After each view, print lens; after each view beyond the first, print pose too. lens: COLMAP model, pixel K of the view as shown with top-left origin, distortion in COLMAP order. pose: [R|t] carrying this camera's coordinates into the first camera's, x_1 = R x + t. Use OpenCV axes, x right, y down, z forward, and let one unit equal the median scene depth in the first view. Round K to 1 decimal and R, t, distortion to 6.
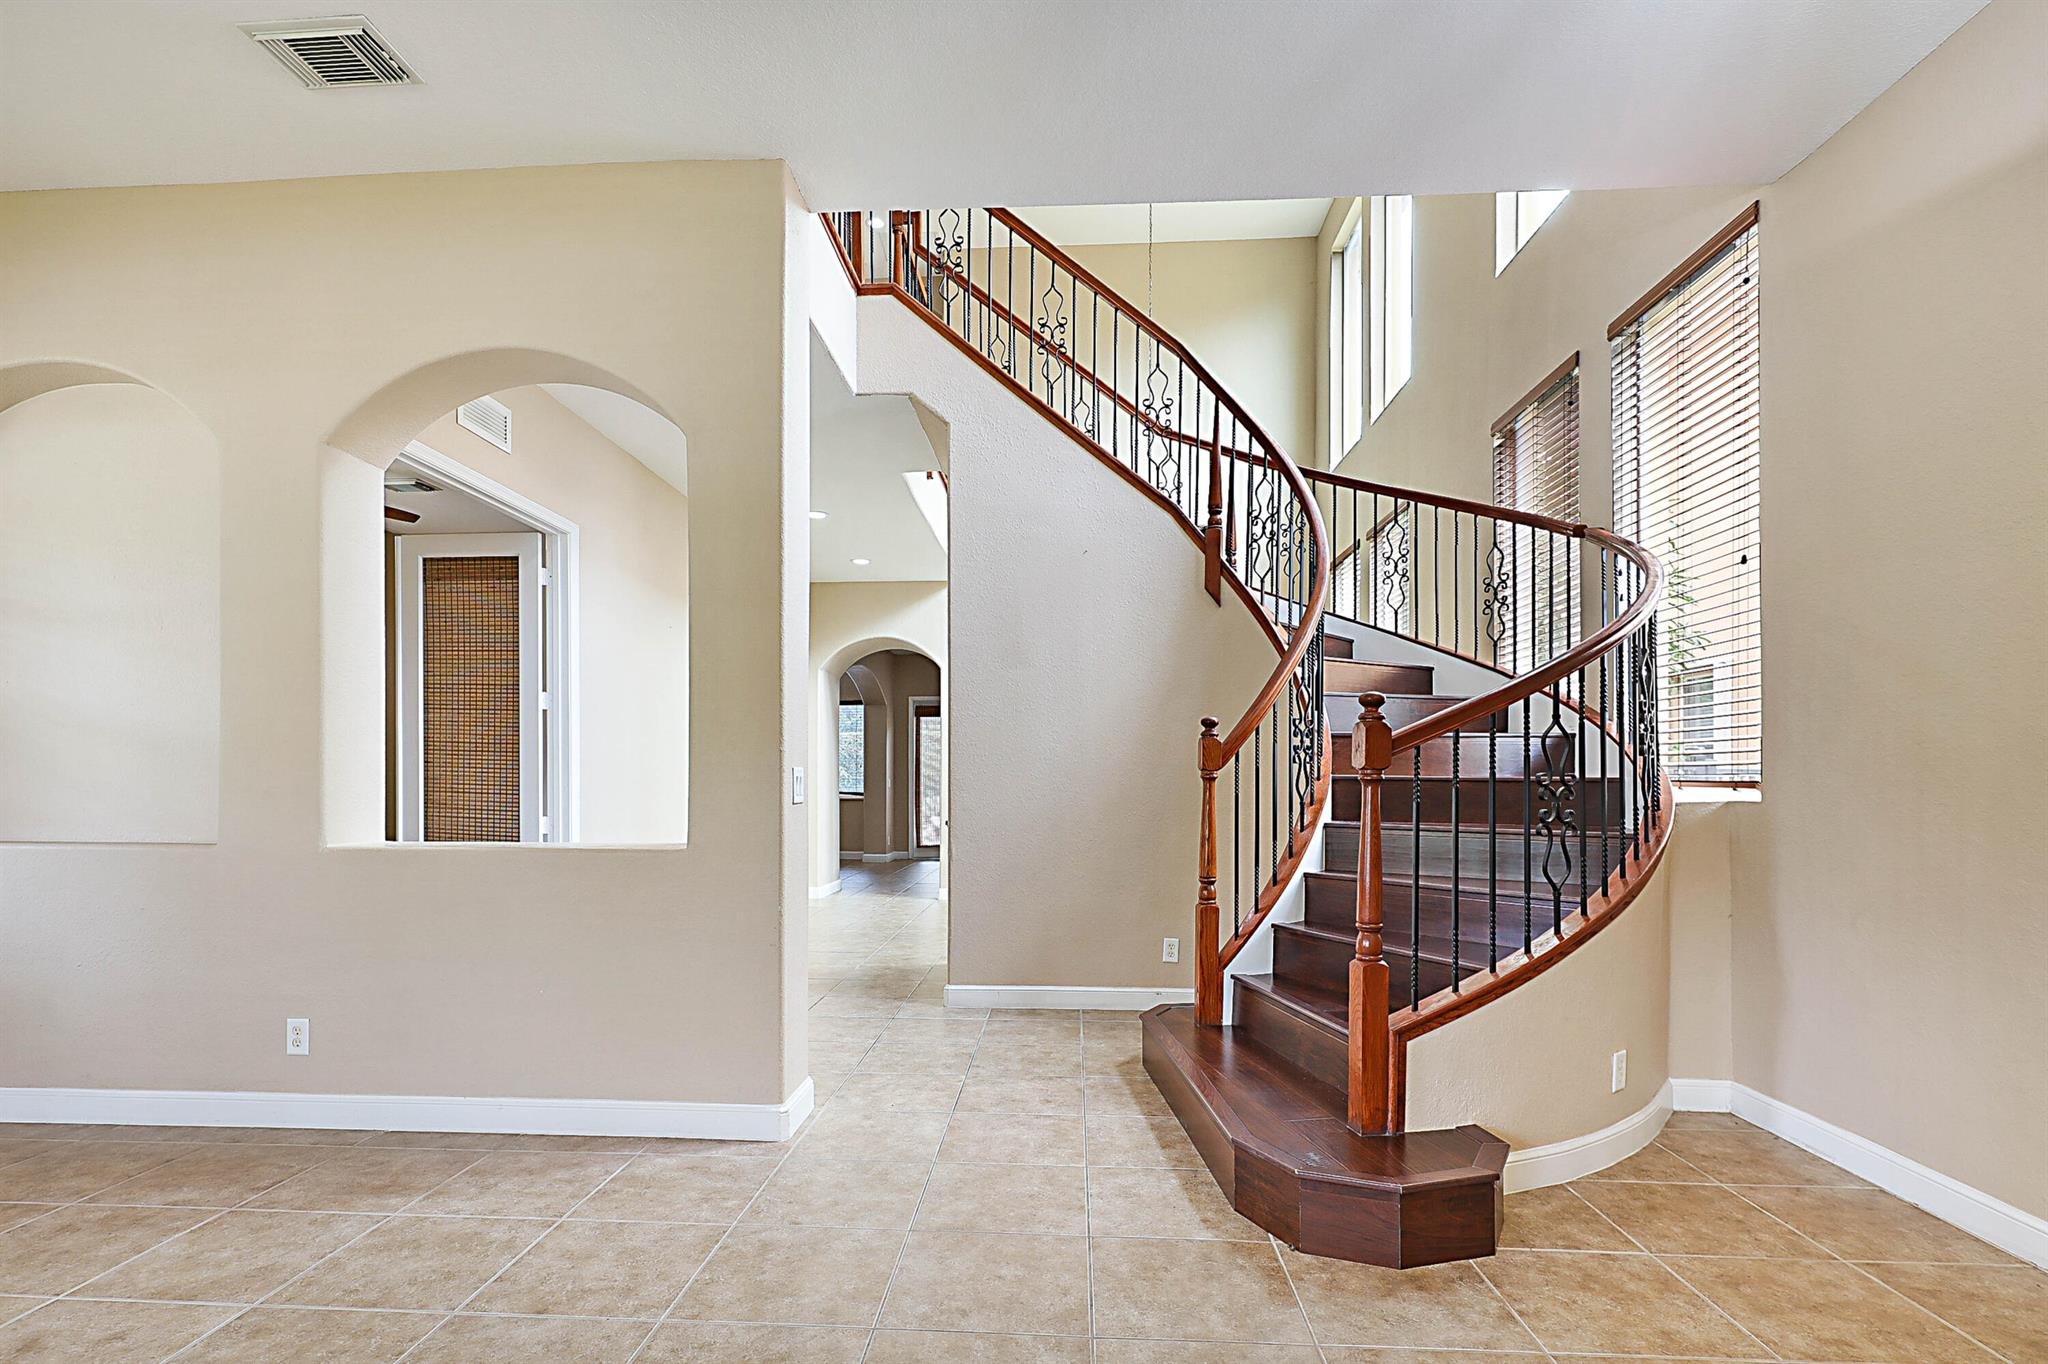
lens RADIAL K [[1014.5, 0, 1003.1], [0, 1014.5, 778.4], [0, 0, 1]] dist [-0.006505, 0.001567]
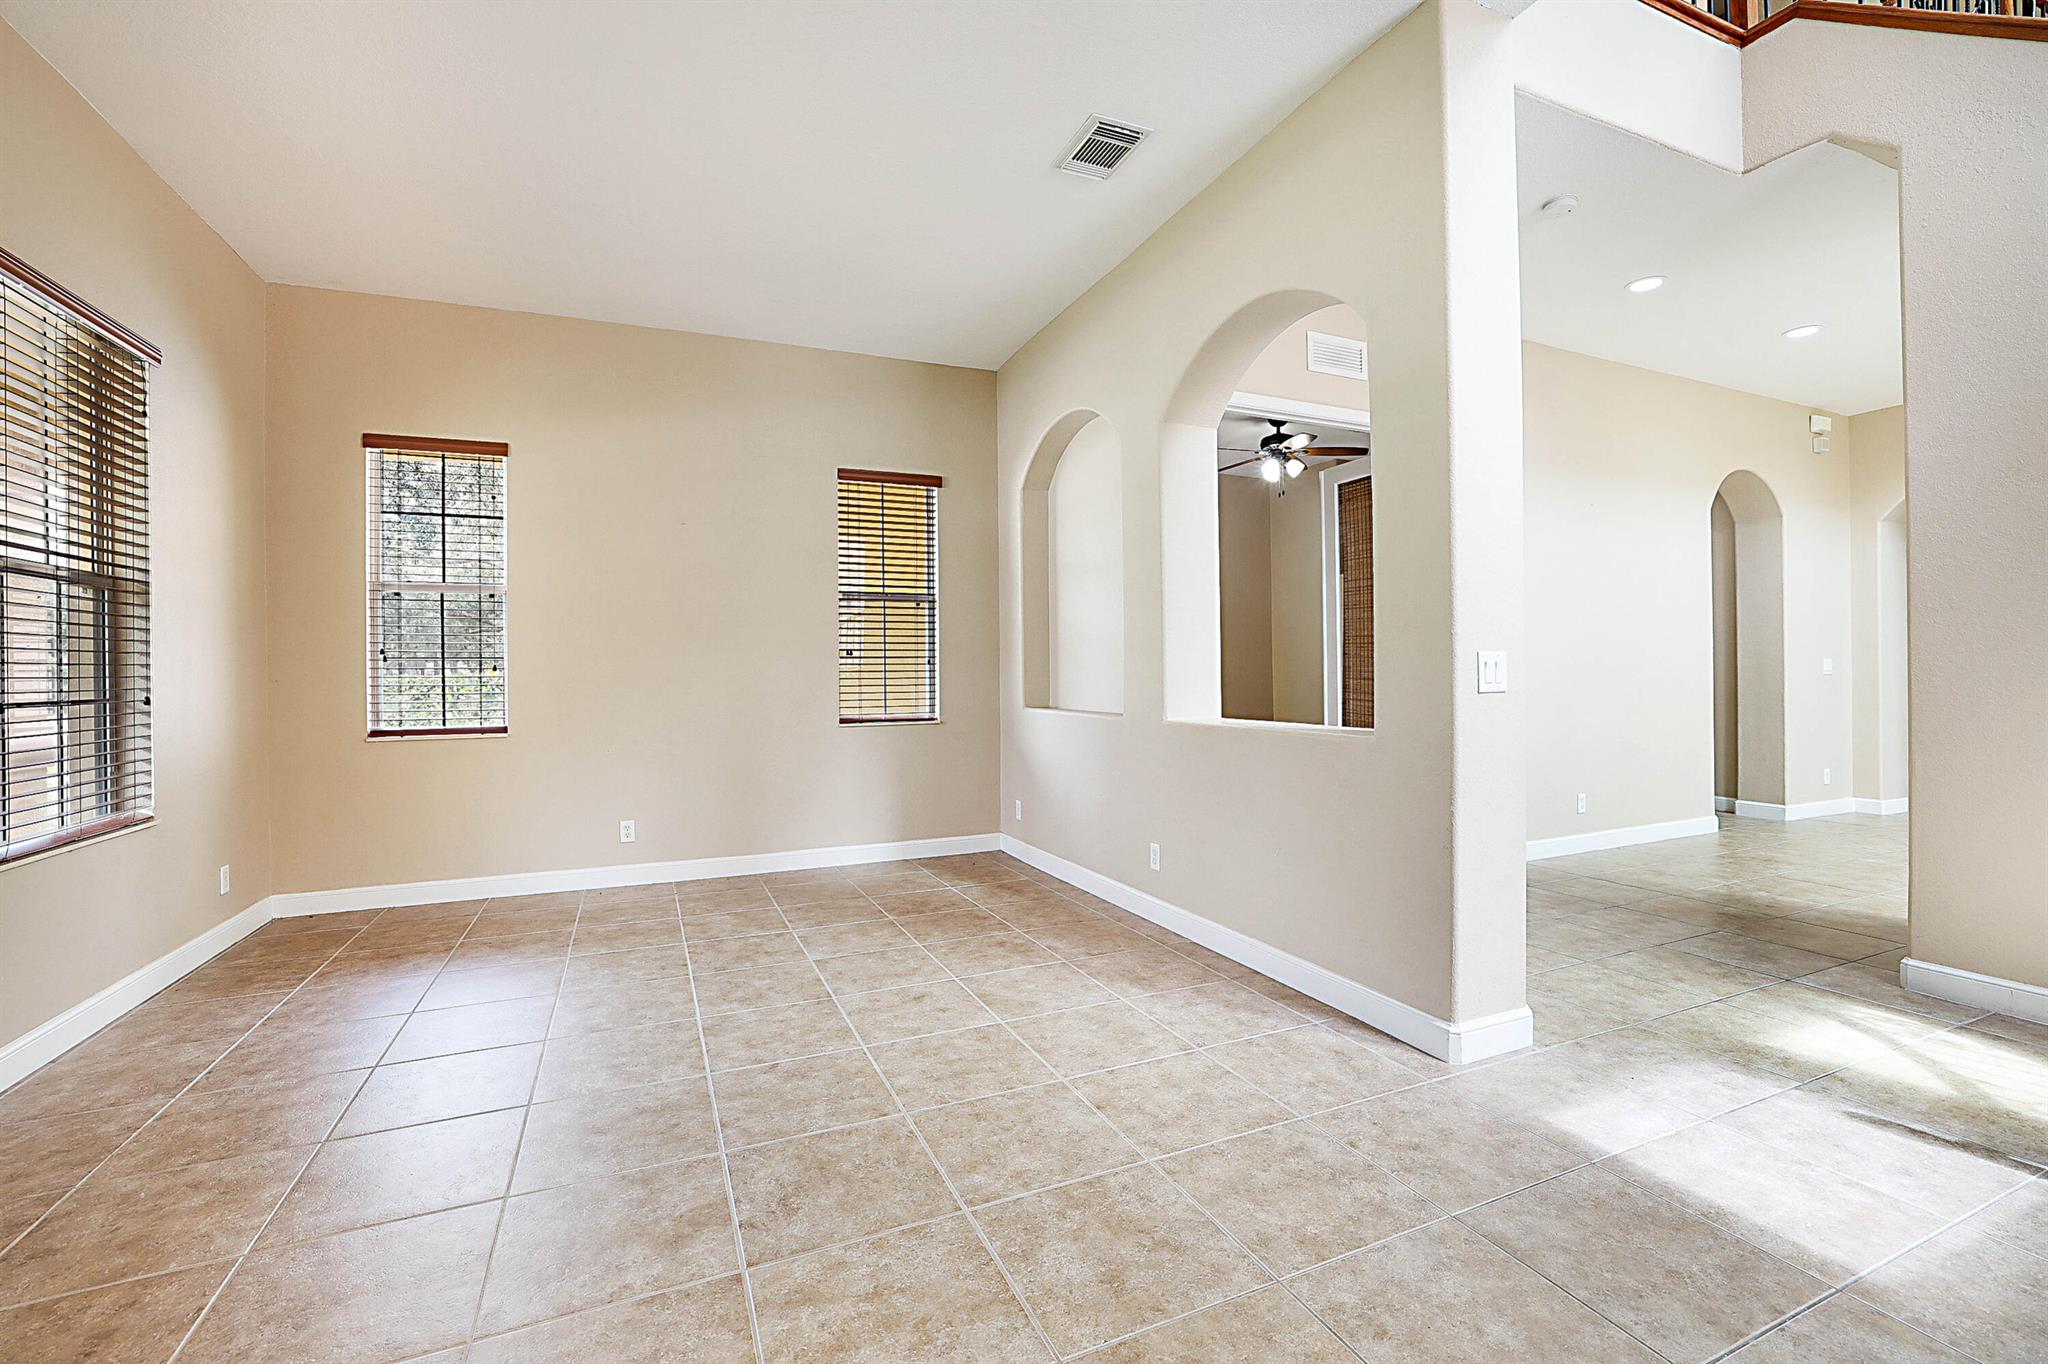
lens RADIAL K [[885.2, 0, 1027.7], [0, 885.2, 671.0], [0, 0, 1]] dist [-0.009647, 0.001331]
pose [[0.460744, -0.007039, -0.887505, 0.358240], [0.014508, 0.999895, -0.000398, -0.002031], [0.887414, -0.012692, 0.460798, 0.342158]]
